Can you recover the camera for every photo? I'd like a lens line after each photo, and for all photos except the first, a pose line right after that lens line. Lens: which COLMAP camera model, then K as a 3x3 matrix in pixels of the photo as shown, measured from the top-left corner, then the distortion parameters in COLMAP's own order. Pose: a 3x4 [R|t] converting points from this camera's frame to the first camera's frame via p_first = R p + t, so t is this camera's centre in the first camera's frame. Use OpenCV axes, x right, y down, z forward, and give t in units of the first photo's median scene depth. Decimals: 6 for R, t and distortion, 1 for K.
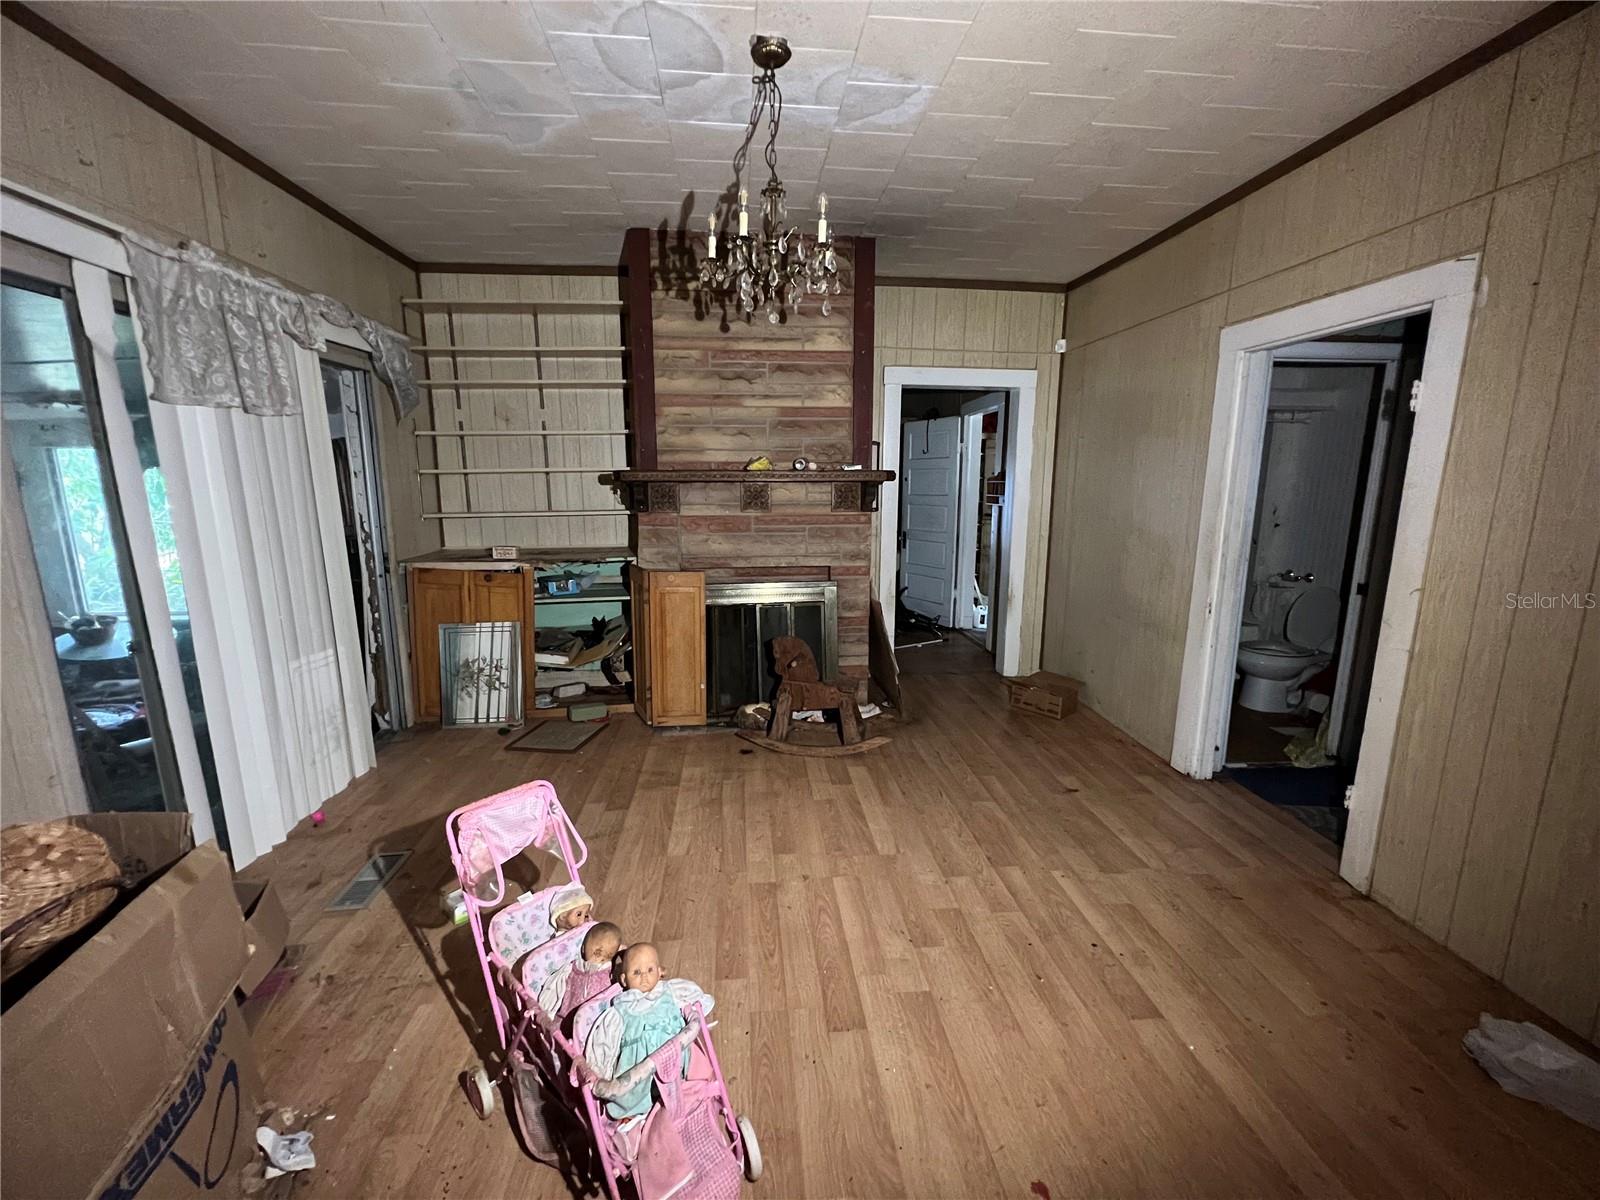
lens RADIAL K [[644.8, 0, 794.8], [0, 644.8, 600.3], [0, 0, 1]] dist [0.001239, 0.000267]
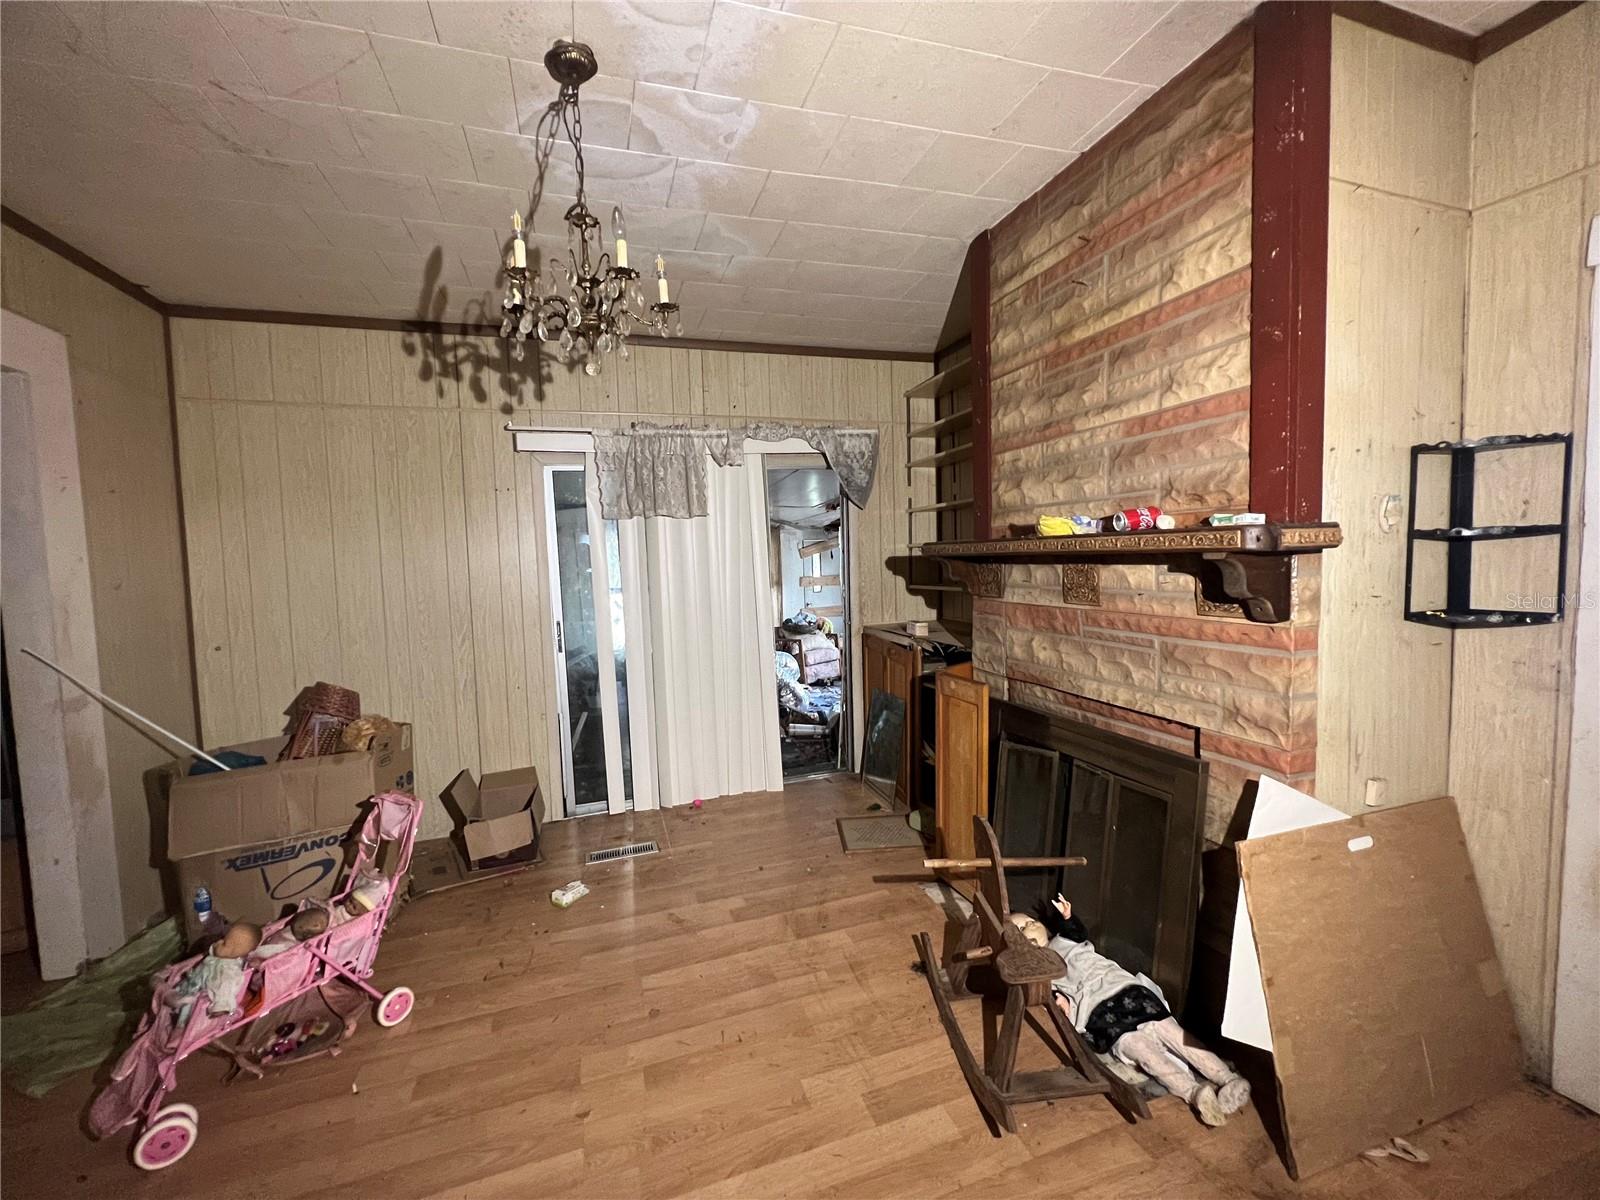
lens RADIAL K [[644.8, 0, 794.8], [0, 644.8, 600.3], [0, 0, 1]] dist [0.001239, 0.000267]
pose [[0.225212, 0.062350, -0.972313, 0.465871], [-0.146537, 0.988766, 0.029463, -0.122105], [0.963227, 0.135845, 0.231819, 0.623175]]
